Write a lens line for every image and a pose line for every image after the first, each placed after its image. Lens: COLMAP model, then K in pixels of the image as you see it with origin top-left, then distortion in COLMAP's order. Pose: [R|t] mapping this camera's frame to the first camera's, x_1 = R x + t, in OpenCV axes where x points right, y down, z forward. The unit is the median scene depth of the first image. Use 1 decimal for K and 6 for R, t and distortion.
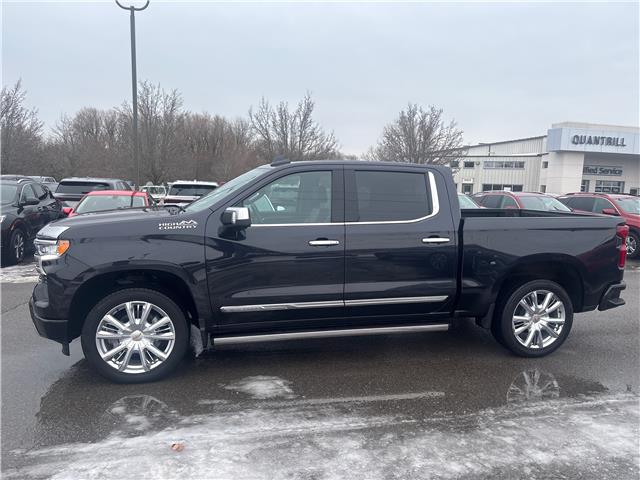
lens RADIAL K [[492.6, 0, 305.7], [0, 492.6, 241.4], [0, 0, 1]] dist [0.063172, -0.079955]
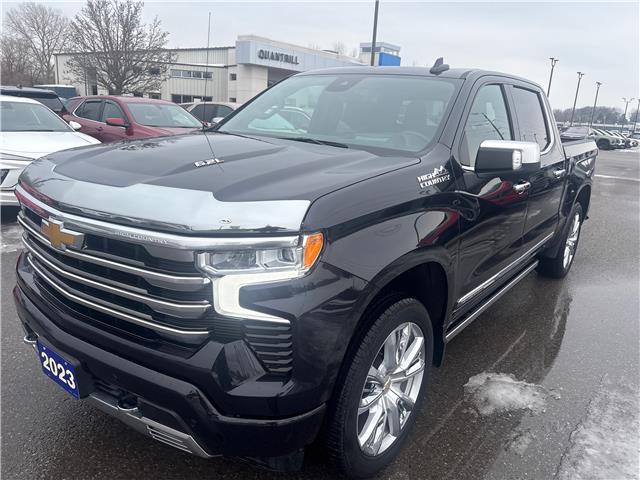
lens RADIAL K [[494.4, 0, 313.5], [0, 494.4, 241.7], [0, 0, 1]] dist [0.054235, -0.070439]
pose [[0.758445, -0.149847, 0.634276, -0.100802], [0.035687, 0.981298, 0.189158, -0.010047], [-0.650759, -0.120830, 0.749608, 0.091371]]
